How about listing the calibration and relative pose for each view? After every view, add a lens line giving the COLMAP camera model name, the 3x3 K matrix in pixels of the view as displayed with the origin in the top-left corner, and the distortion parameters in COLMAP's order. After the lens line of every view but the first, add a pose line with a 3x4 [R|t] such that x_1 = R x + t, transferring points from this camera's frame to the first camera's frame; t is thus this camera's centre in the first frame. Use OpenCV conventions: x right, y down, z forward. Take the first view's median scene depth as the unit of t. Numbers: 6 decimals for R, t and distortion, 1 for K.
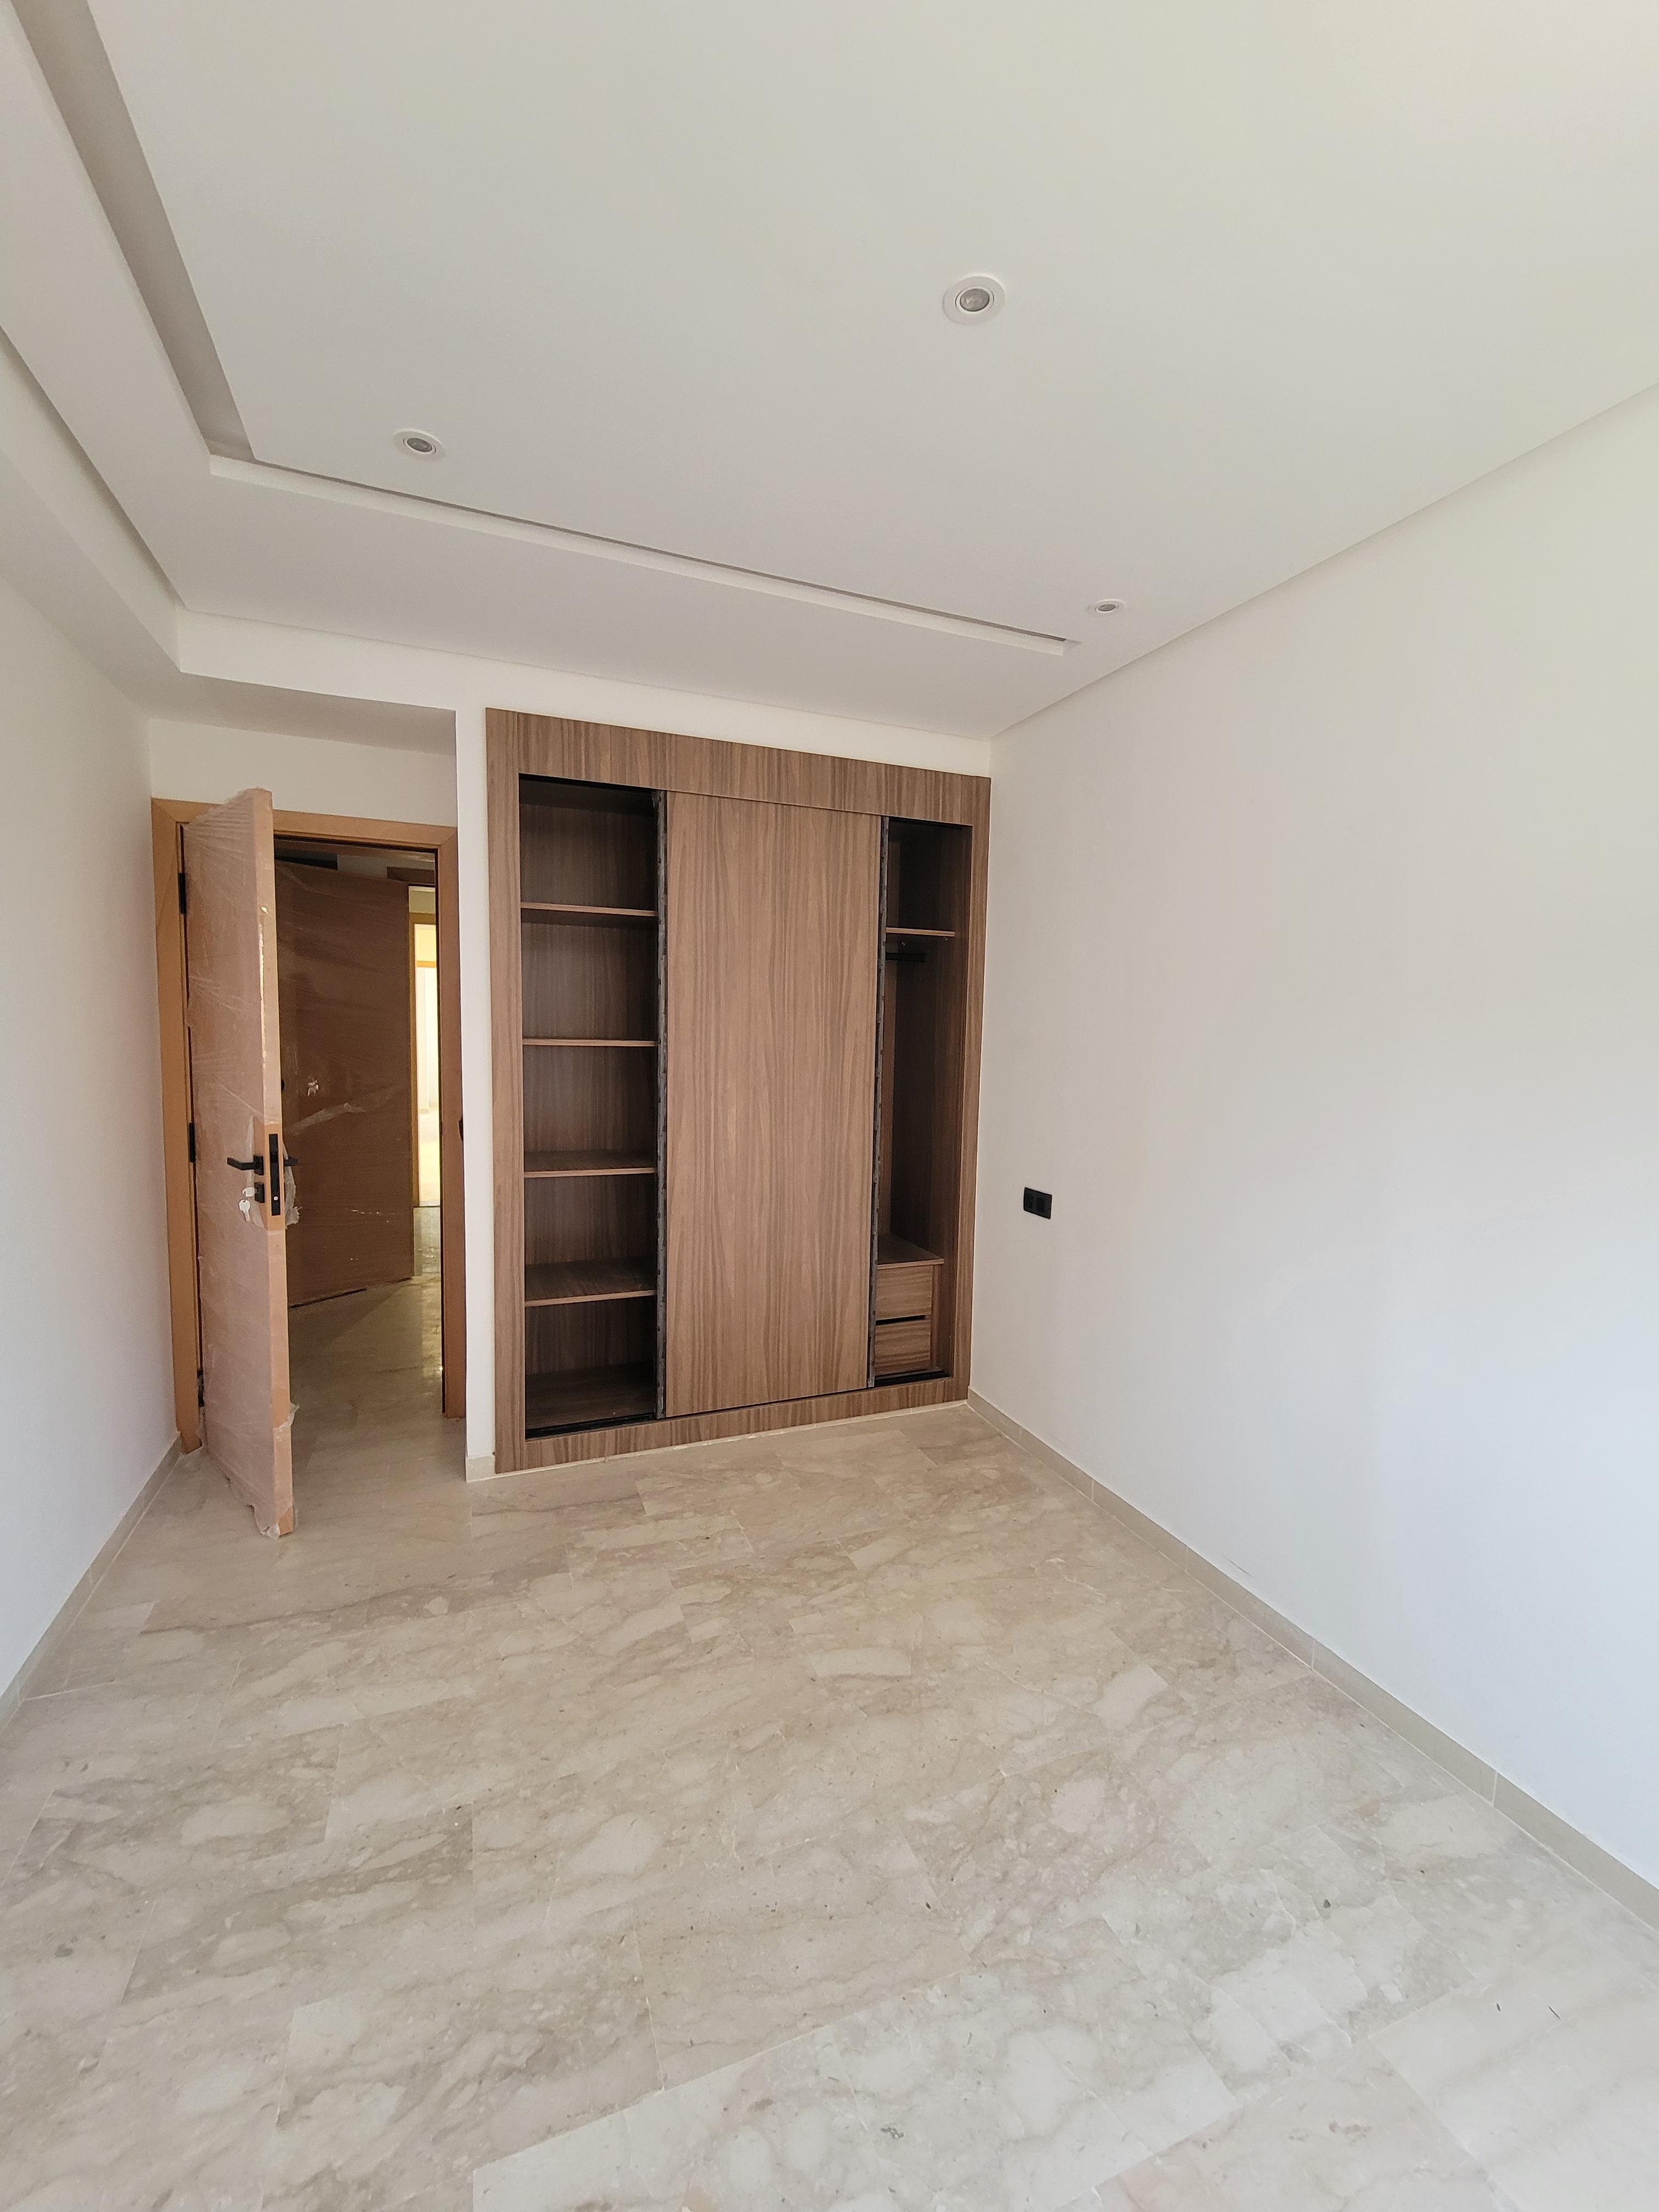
lens RADIAL K [[903.6, 0, 827.6], [0, 903.6, 1104.3], [0, 0, 1]] dist [0.000061, 0.000066]
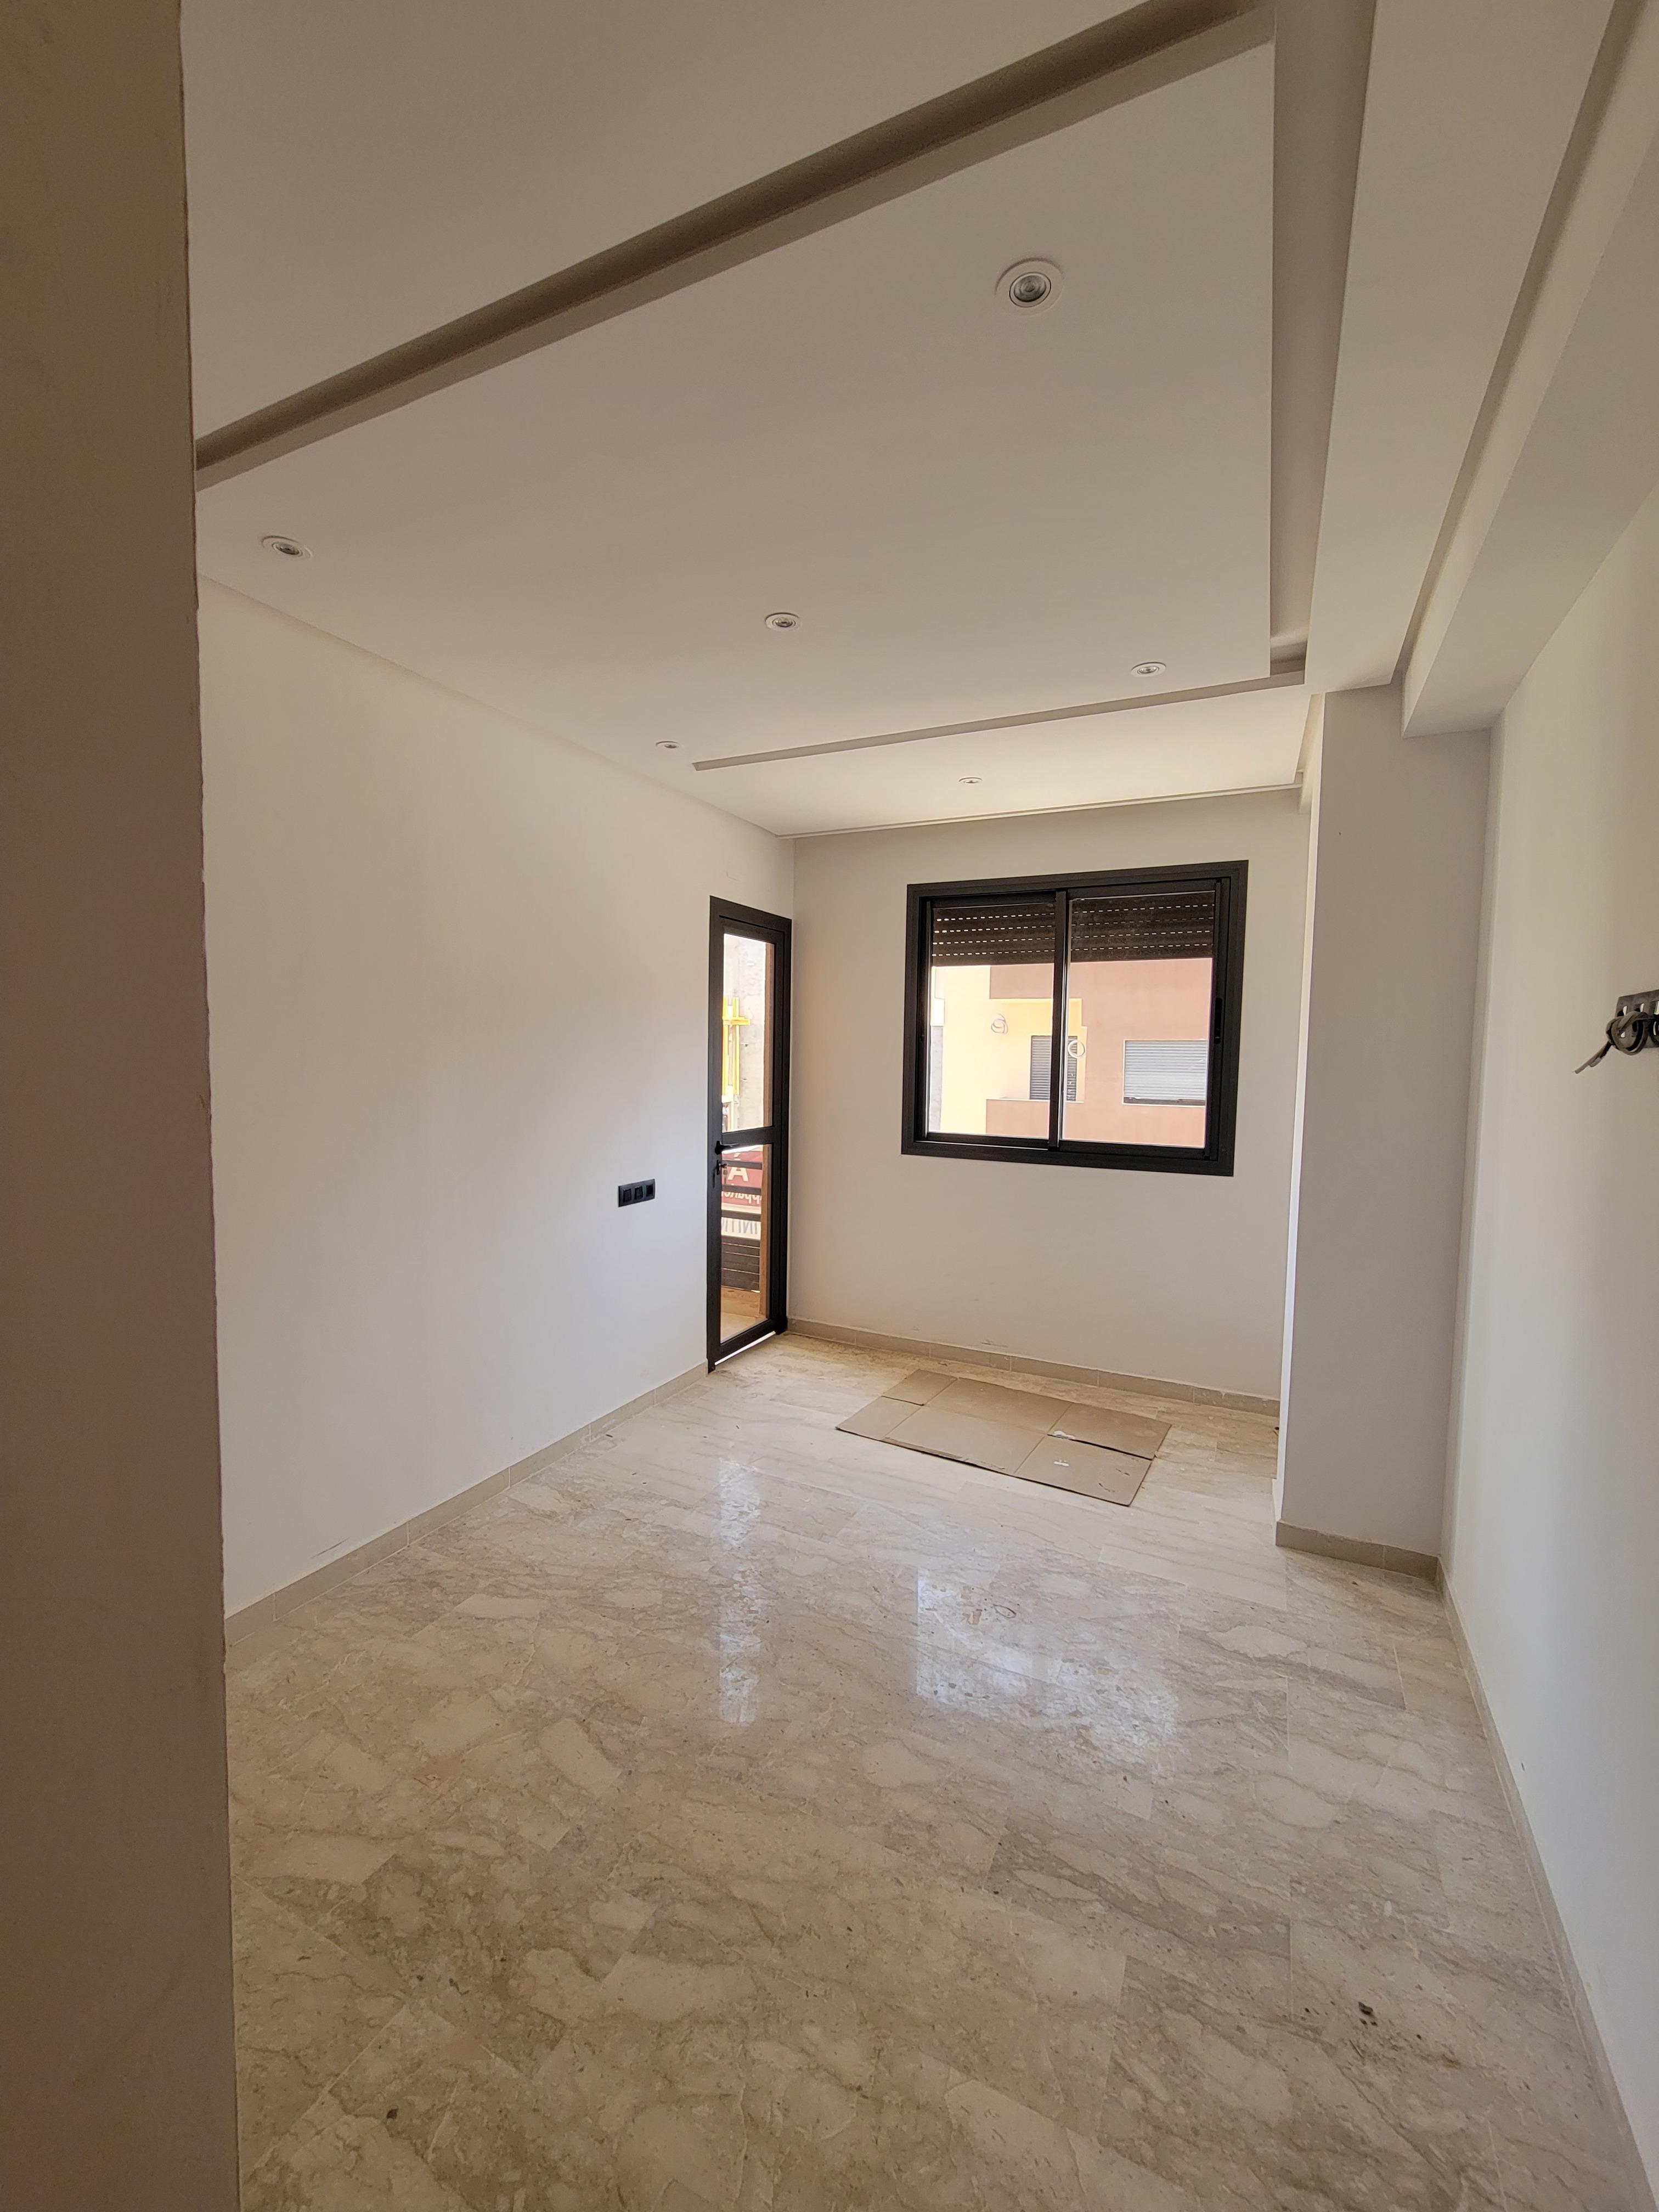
lens RADIAL K [[903.6, 0, 831.4], [0, 903.6, 1104.9], [0, 0, 1]] dist [0.000061, 0.000066]
pose [[-0.670862, -0.081510, 0.737089, -0.887765], [0.032476, 0.989758, 0.139009, -0.166026], [-0.740871, 0.117193, -0.661344, 1.594941]]
